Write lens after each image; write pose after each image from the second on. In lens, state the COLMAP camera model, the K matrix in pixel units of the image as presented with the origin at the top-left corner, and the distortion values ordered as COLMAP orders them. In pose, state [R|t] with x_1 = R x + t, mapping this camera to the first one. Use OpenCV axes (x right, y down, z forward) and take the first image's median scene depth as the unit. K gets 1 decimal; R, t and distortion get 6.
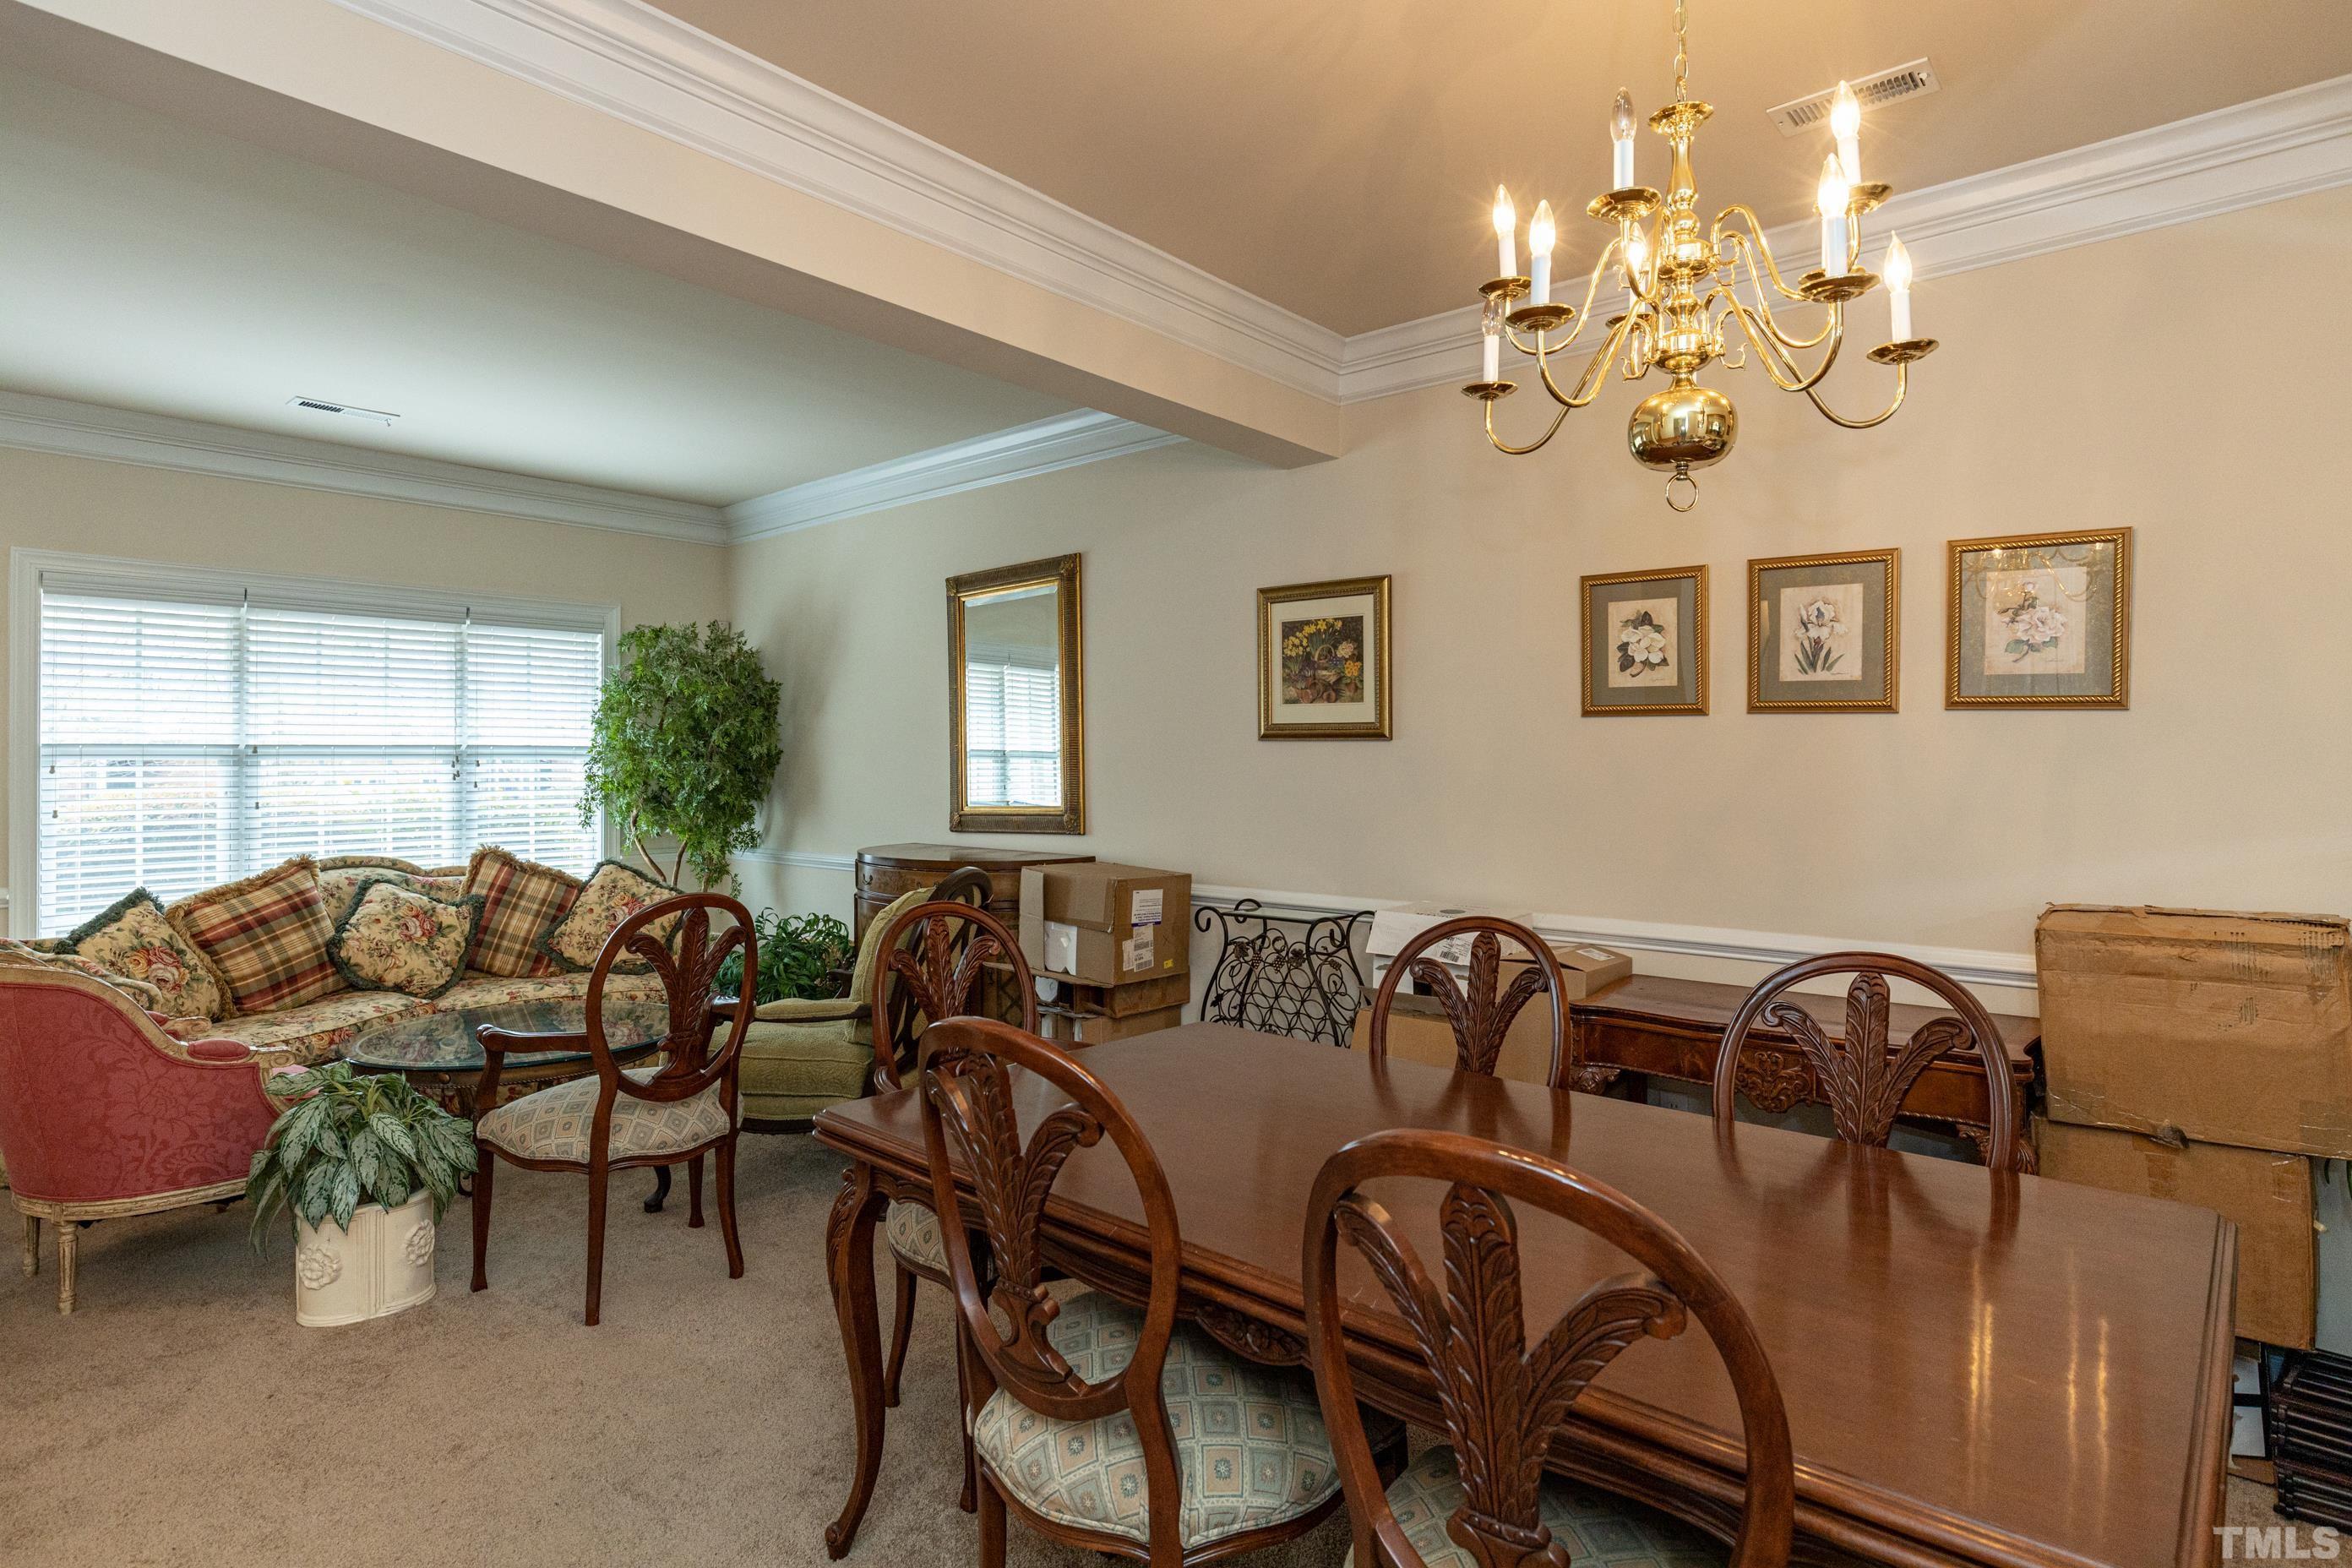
lens RADIAL K [[1256.1, 0, 1204.1], [0, 1256.1, 742.8], [0, 0, 1]] dist [-0.005819, 0.002231]
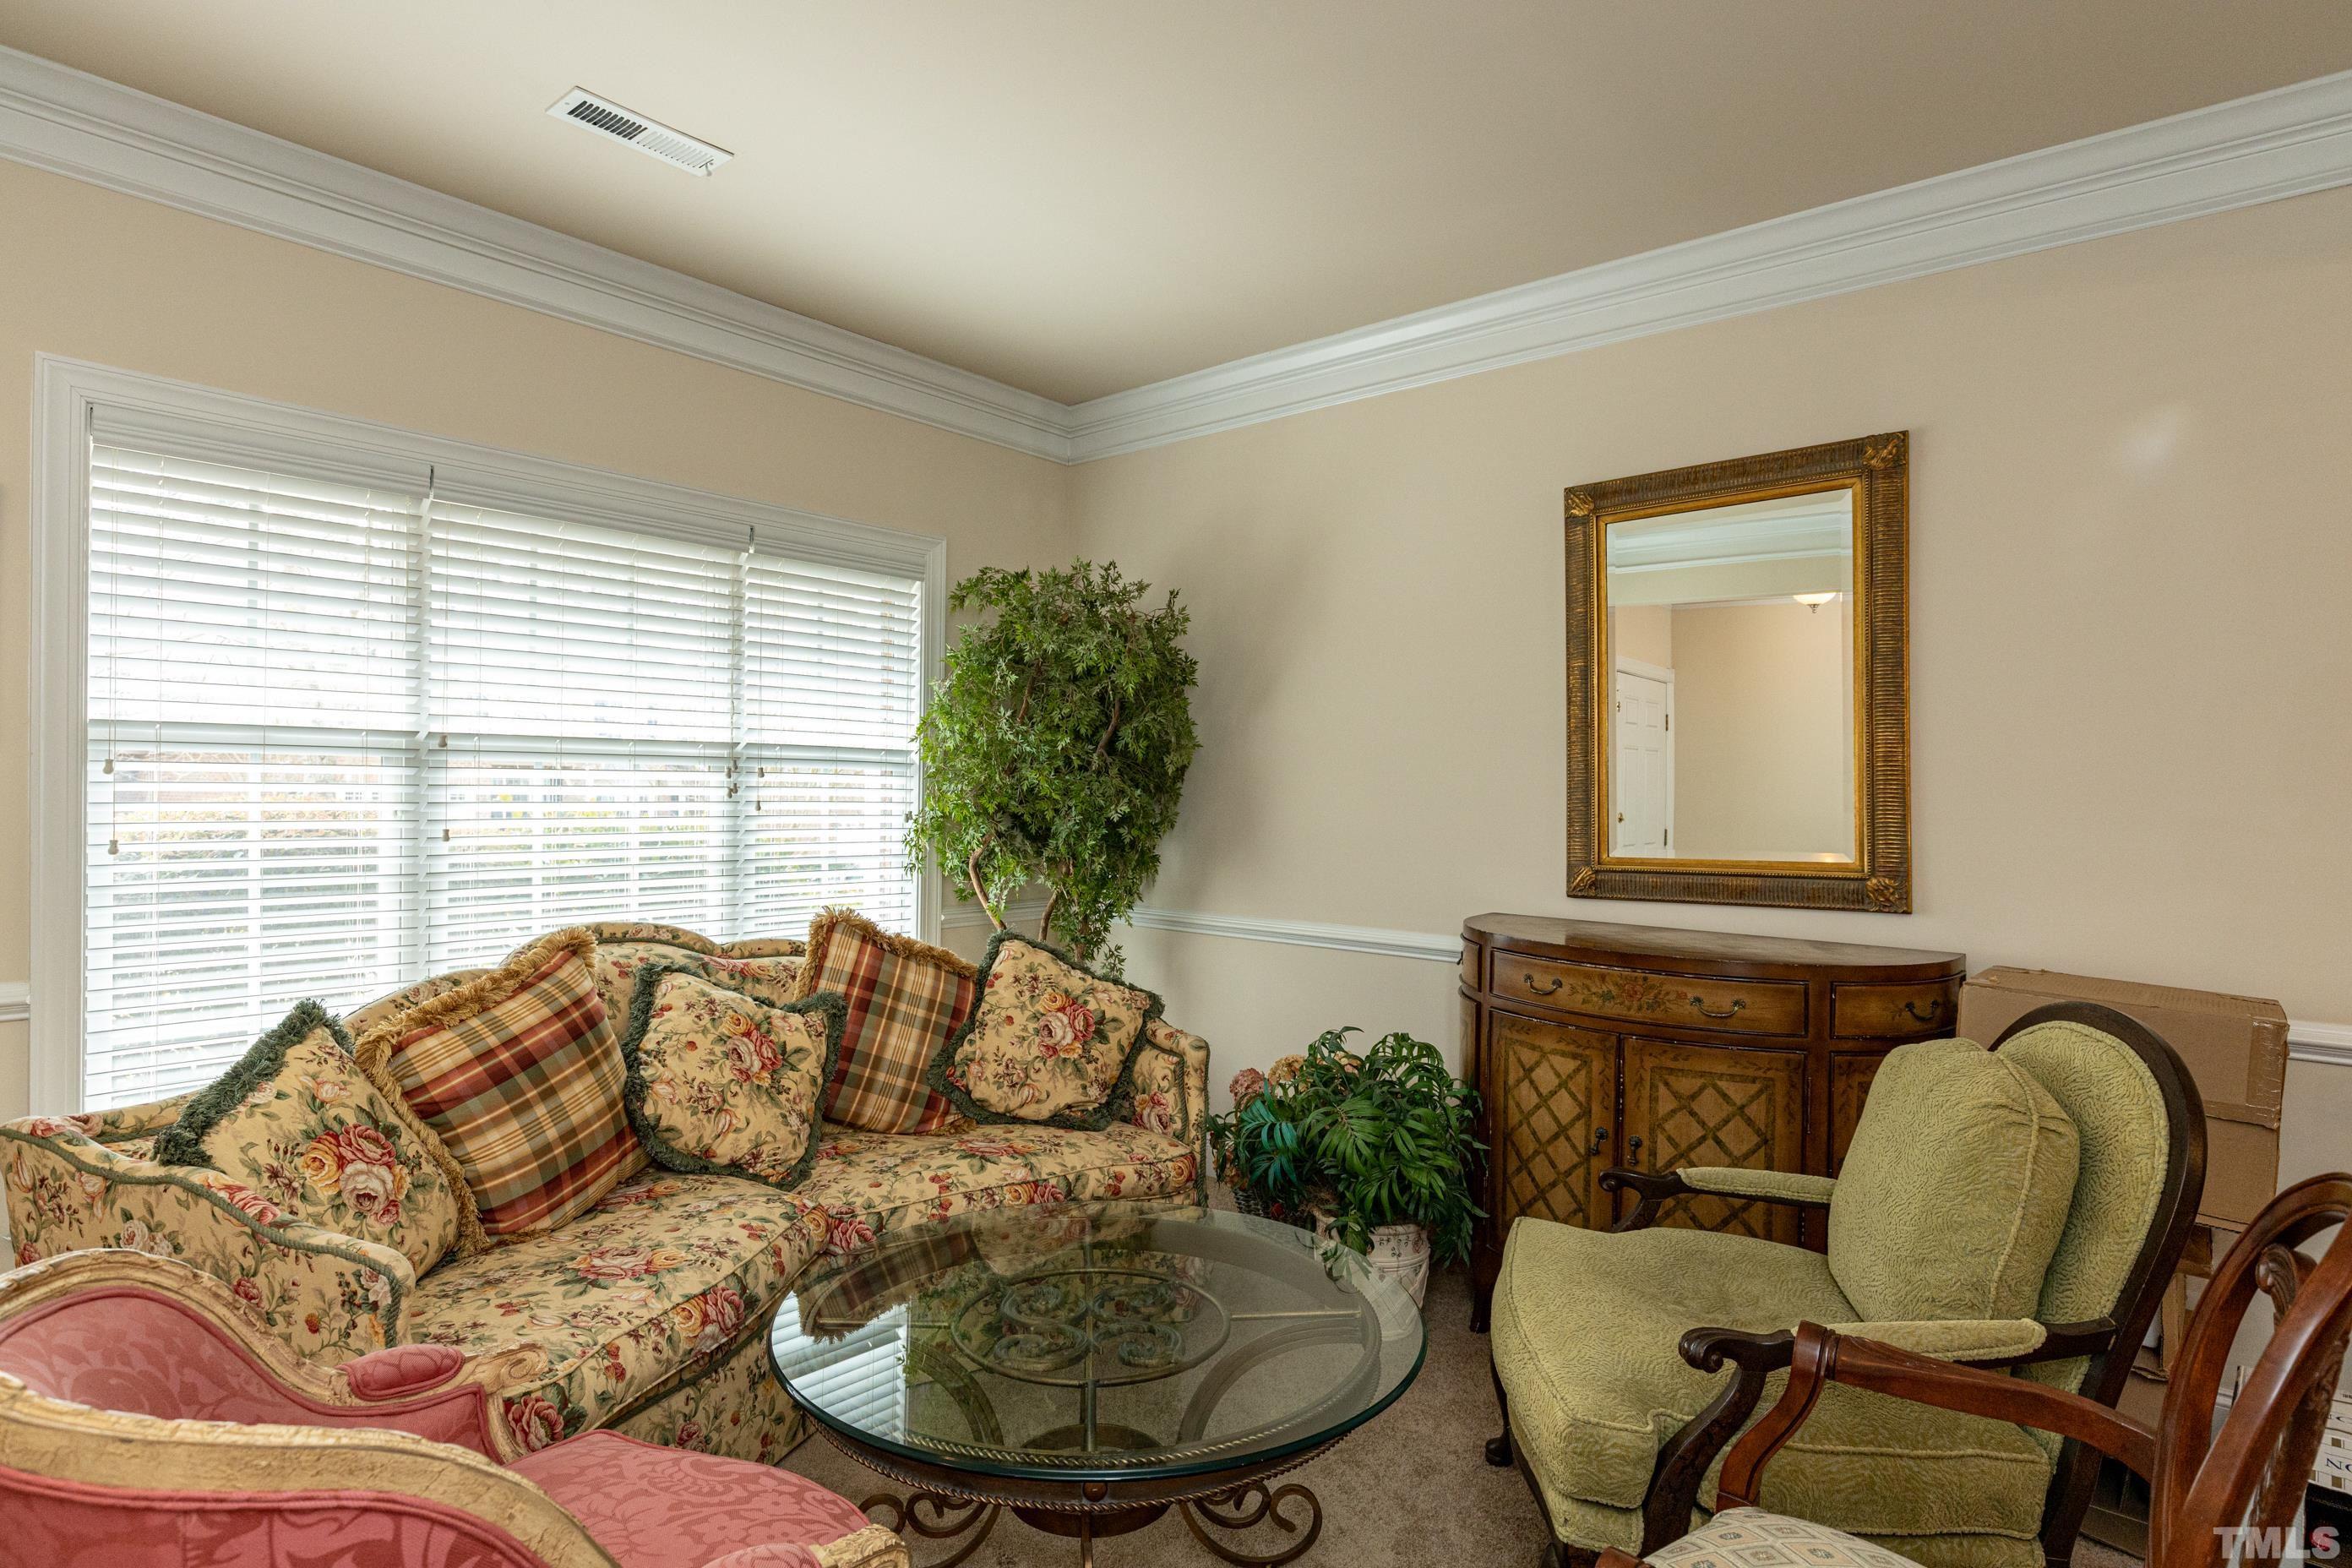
lens RADIAL K [[1256.1, 0, 1218.6], [0, 1256.1, 794.5], [0, 0, 1]] dist [-0.005819, 0.002231]
pose [[0.999562, 0.018856, 0.022796, -0.417727], [-0.019267, 0.999653, 0.017944, 0.013655], [-0.022450, -0.018375, 0.999579, 0.411850]]
